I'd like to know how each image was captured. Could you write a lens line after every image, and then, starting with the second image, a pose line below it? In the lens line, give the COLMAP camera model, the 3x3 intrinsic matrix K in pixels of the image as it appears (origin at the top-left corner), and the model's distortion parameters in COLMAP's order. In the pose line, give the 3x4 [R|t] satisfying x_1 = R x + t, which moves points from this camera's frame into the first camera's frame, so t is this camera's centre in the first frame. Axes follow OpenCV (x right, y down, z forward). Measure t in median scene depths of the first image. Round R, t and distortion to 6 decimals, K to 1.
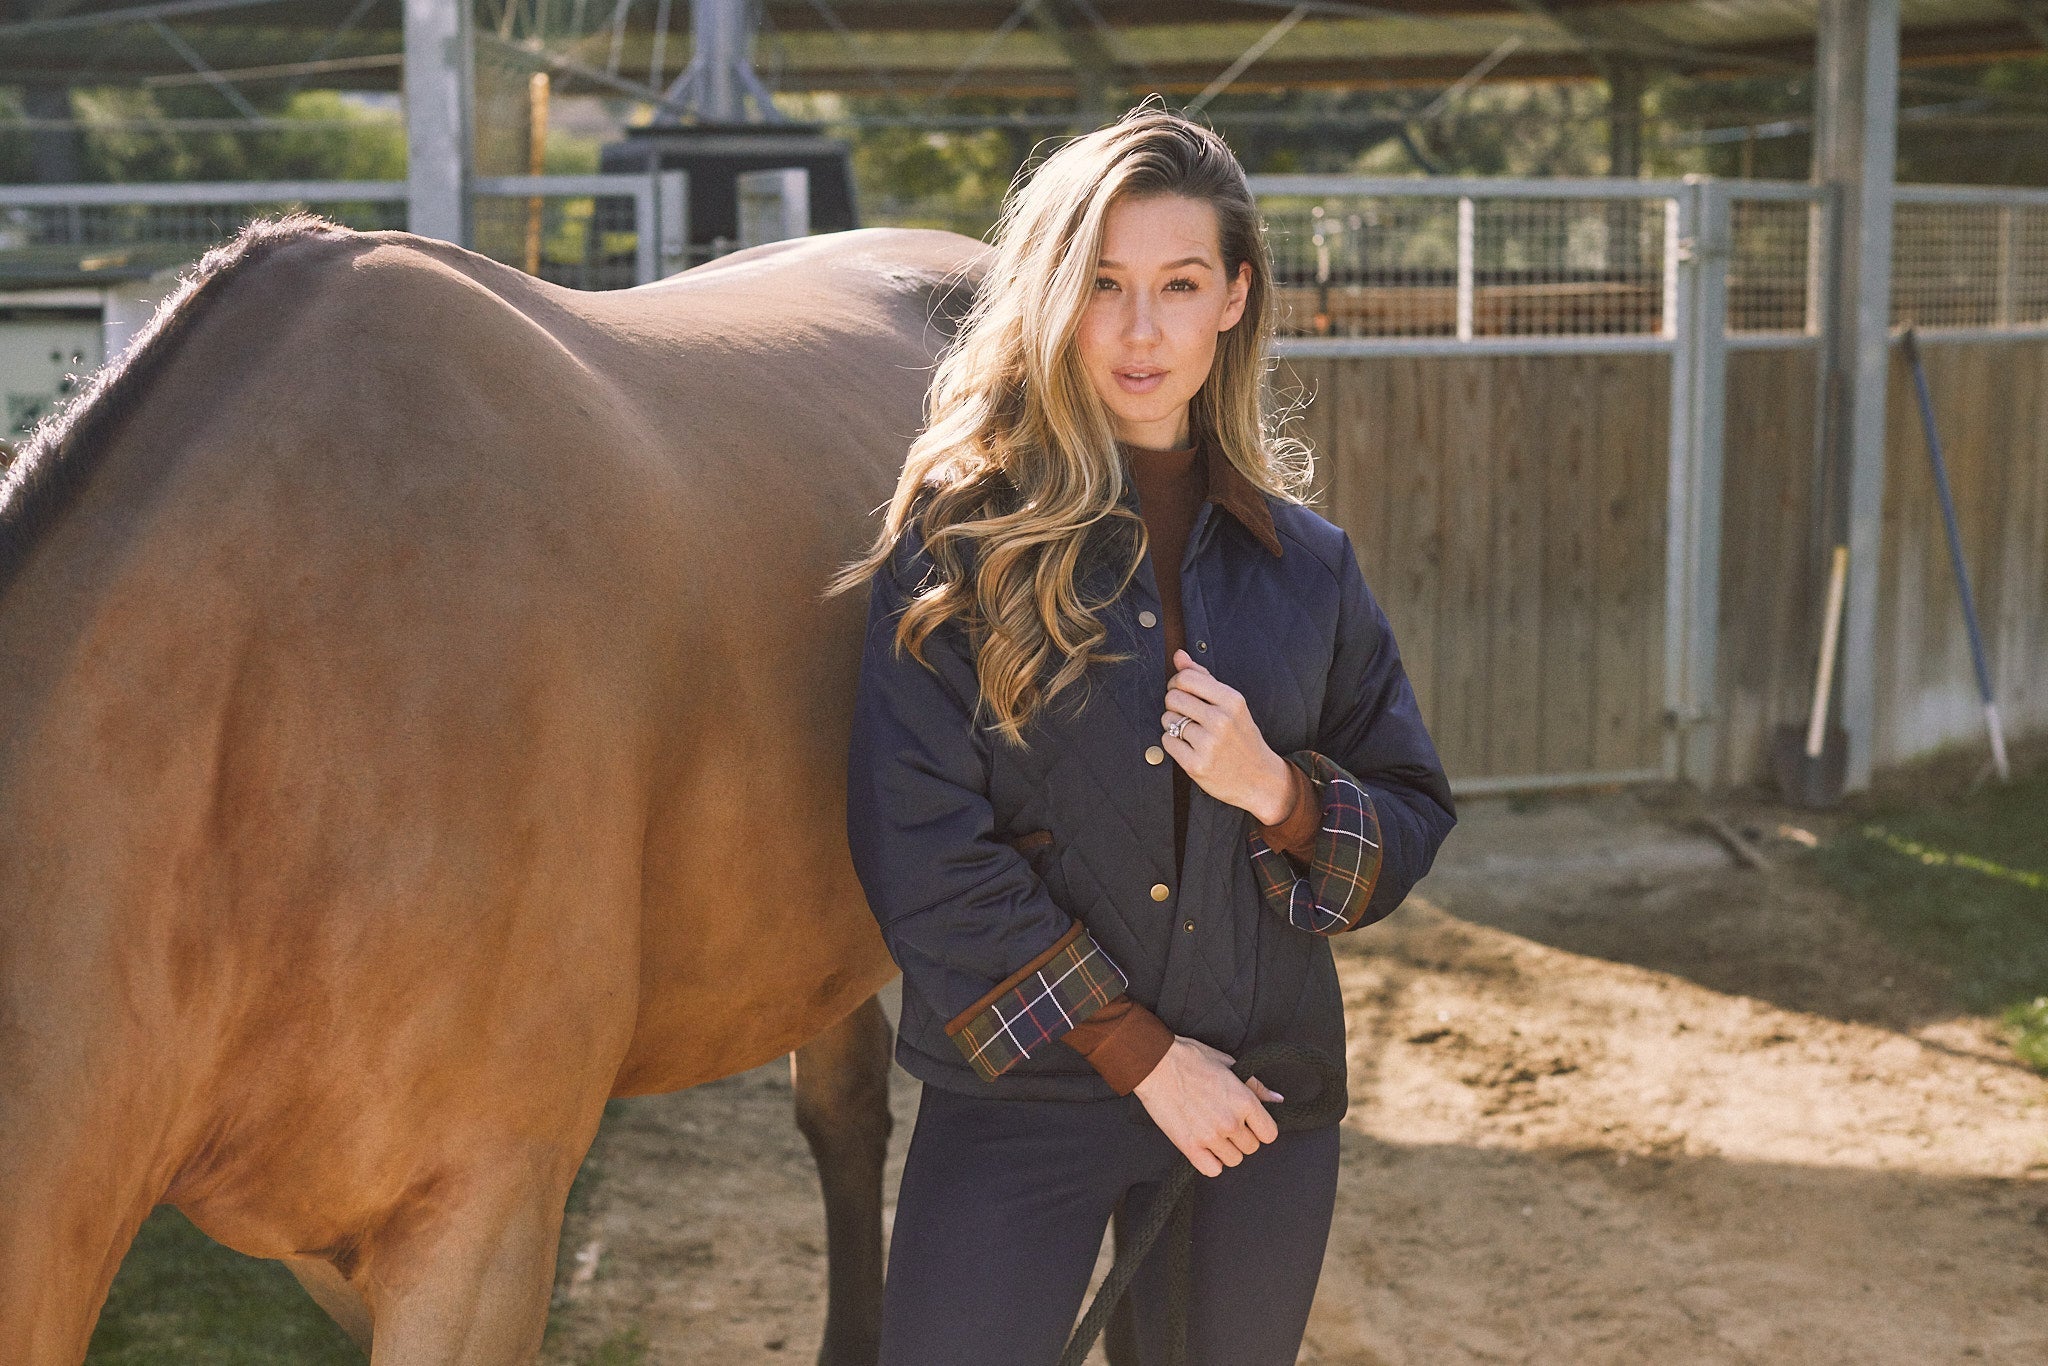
lens RADIAL K [[2954.7, 0, 1019.4], [0, 2954.7, 685.1], [0, 0, 1]] dist [-0.153539, 0.215546]
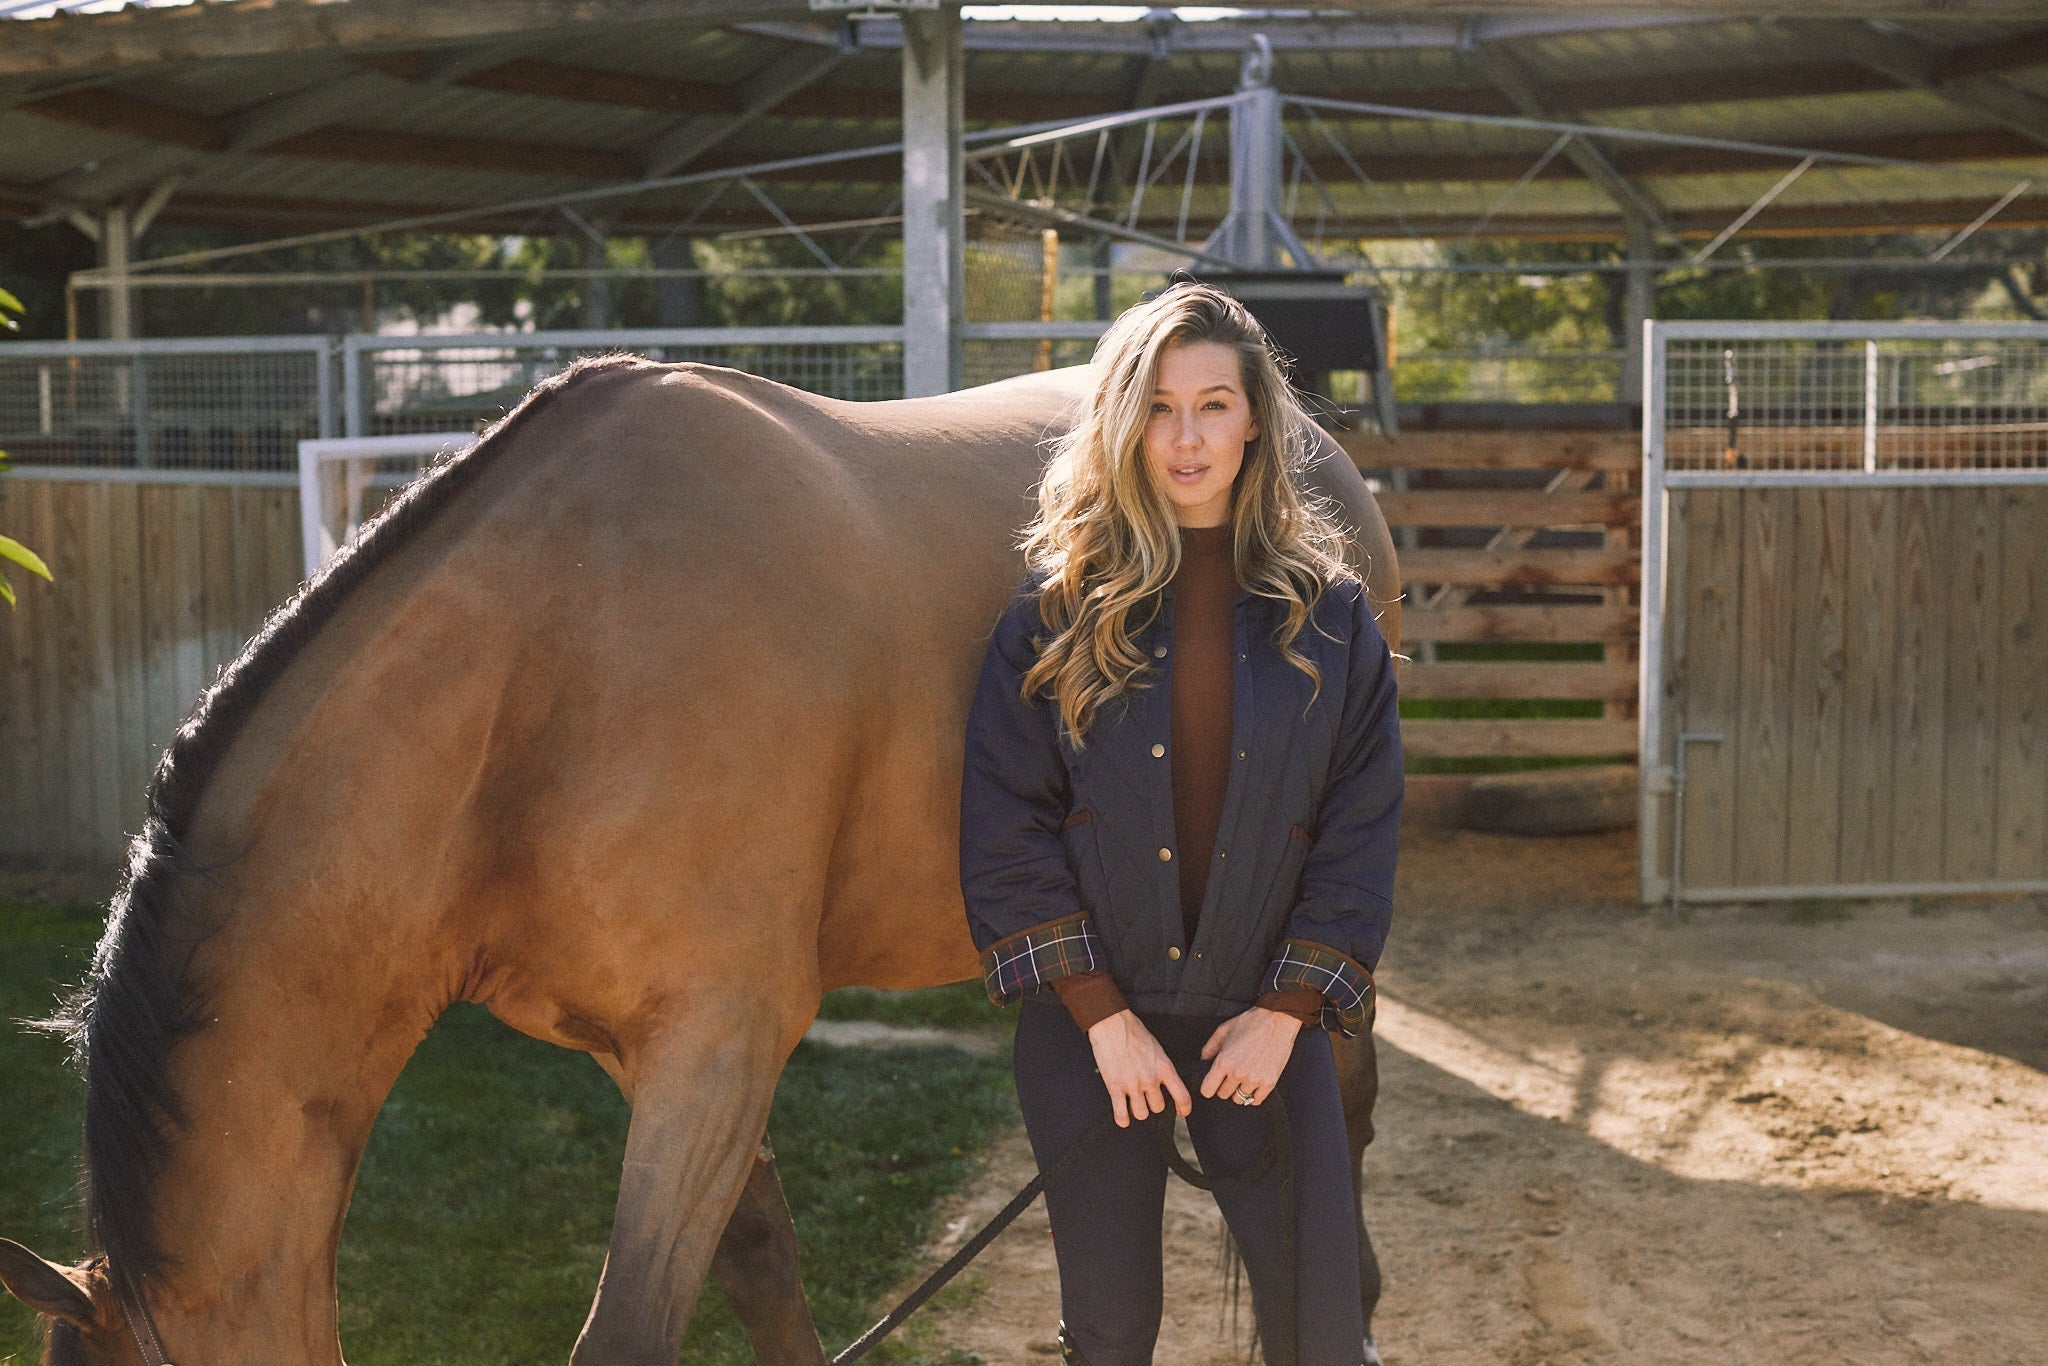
lens RADIAL K [[2940.6, 0, 1016.3], [0, 2940.6, 686.7], [0, 0, 1]] dist [-0.178397, 0.344524]
pose [[0.977820, 0.018869, -0.208597, 0.086031], [-0.028544, 0.998647, -0.043468, 0.019542], [0.207495, 0.048458, 0.977035, -0.118728]]
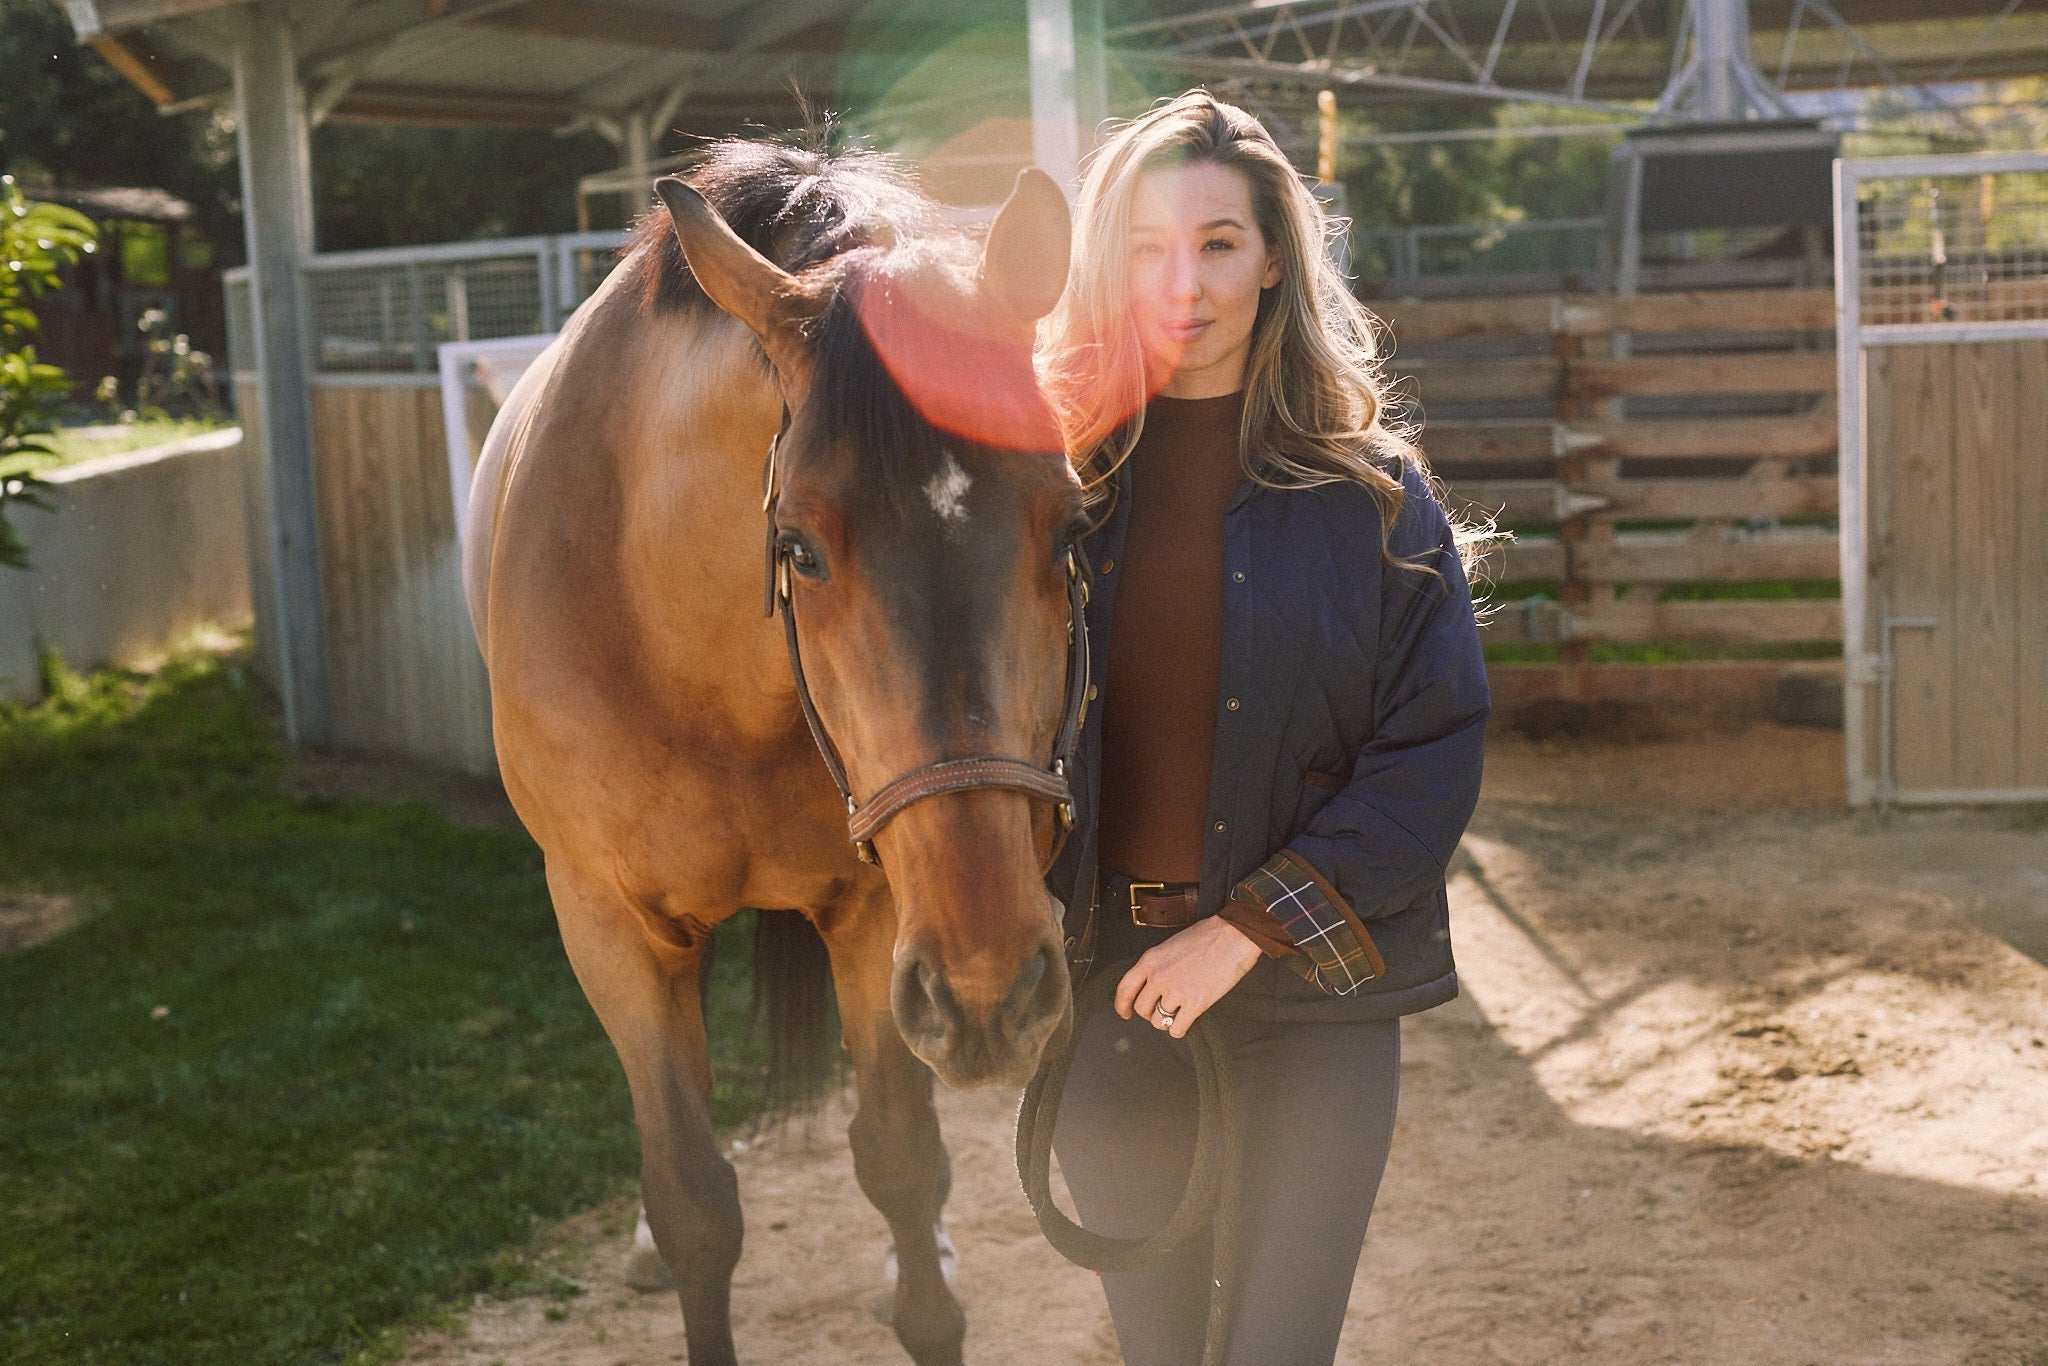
lens RADIAL K [[2941.4, 0, 1064.8], [0, 2941.4, 681.1], [0, 0, 1]] dist [-0.154380, 0.261104]
pose [[0.890491, 0.023231, -0.454406, 0.346487], [-0.024112, 0.999702, 0.003857, 0.003953], [0.454361, 0.007522, 0.890786, 0.023265]]
